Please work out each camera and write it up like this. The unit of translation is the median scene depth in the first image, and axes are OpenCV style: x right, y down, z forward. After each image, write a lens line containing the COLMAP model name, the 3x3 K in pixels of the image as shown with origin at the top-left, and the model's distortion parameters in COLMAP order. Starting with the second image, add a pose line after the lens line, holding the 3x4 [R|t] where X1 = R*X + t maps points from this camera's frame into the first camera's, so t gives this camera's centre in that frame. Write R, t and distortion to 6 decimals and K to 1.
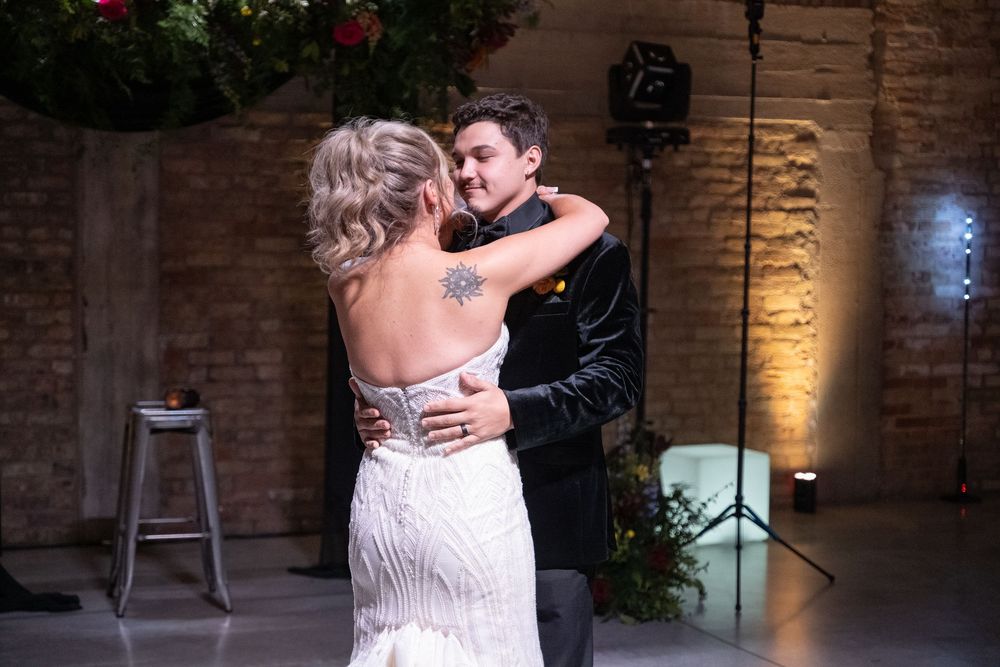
lens RADIAL K [[1811.7, 0, 502.5], [0, 1811.7, 333.8], [0, 0, 1]] dist [0.007498, 0.000000]
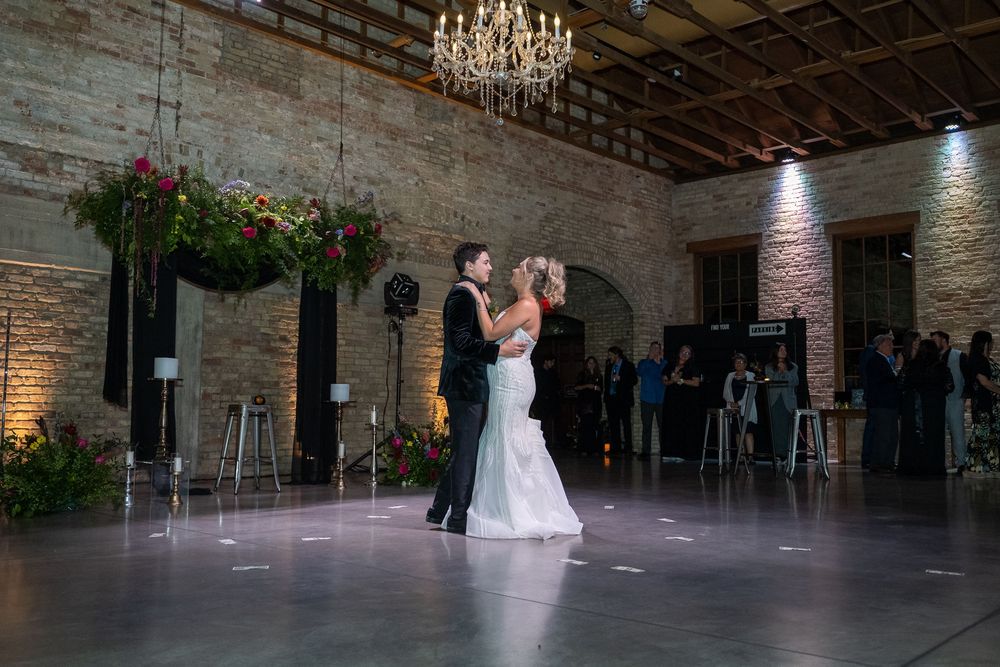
lens RADIAL K [[842.6, 0, 499.8], [0, 842.6, 340.7], [0, 0, 1]] dist [0.001586, -0.012898]
pose [[0.908062, 0.029990, 0.417761, -0.286244], [0.027474, 0.991020, -0.130861, 0.089434], [-0.417934, 0.130307, 0.899084, -0.094594]]
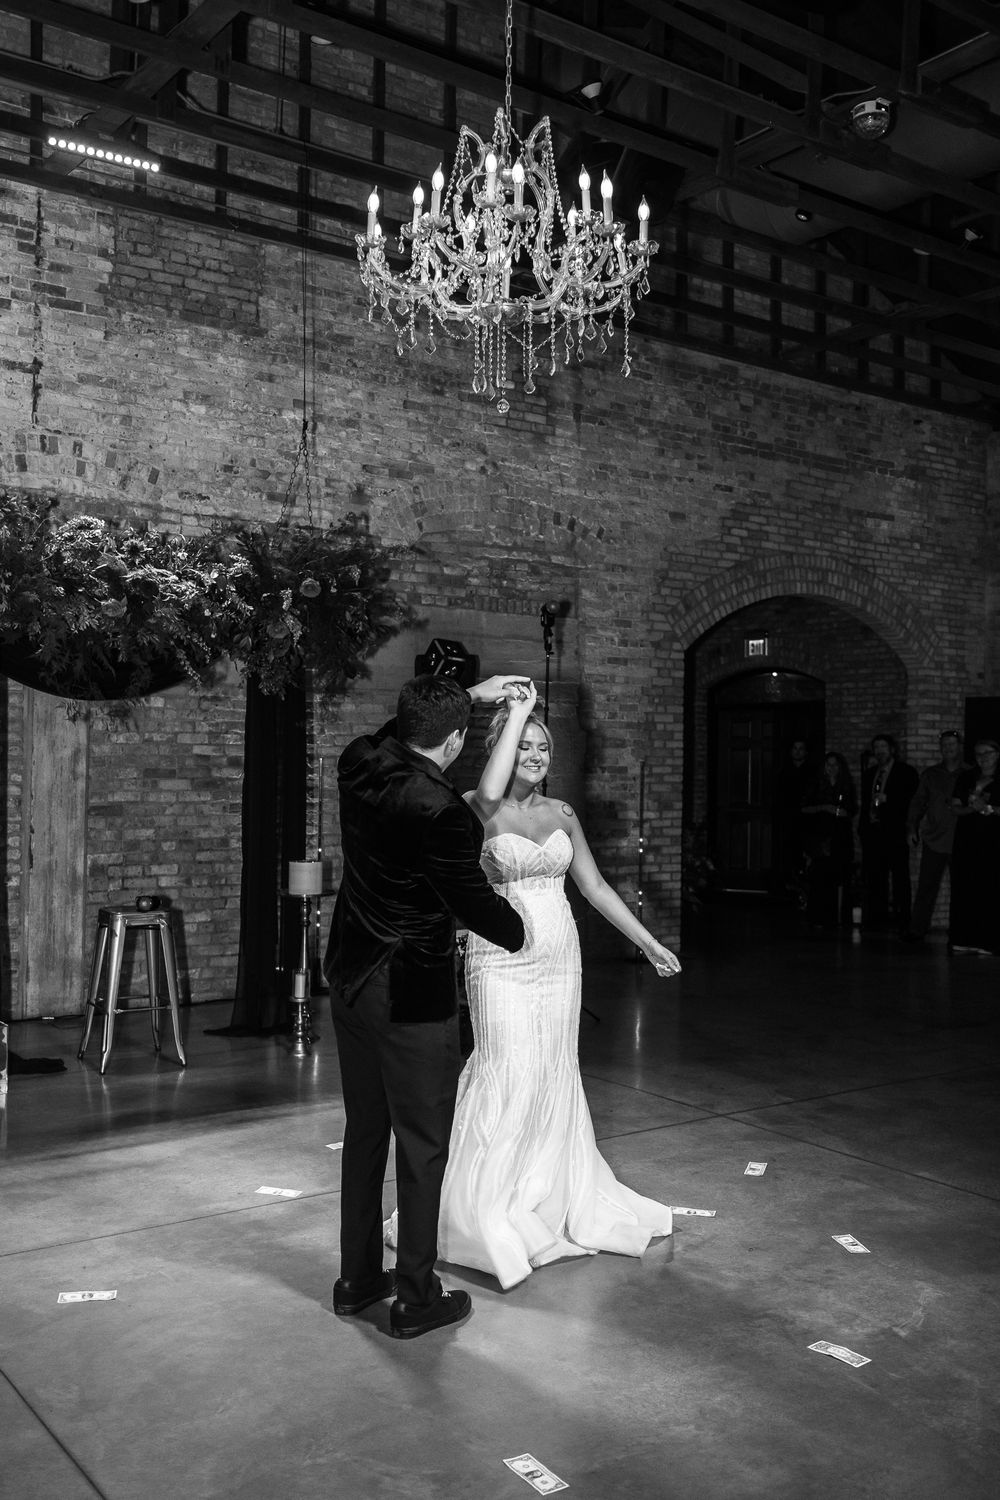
lens RADIAL K [[1335.9, 0, 476.6], [0, 1335.9, 747.6], [0, 0, 1]] dist [-0.014677, 0.010171]
pose [[0.972220, 0.002849, 0.234051, -0.139716], [0.014156, 0.997380, -0.070944, -0.003966], [-0.233640, 0.072286, 0.969632, -0.001277]]
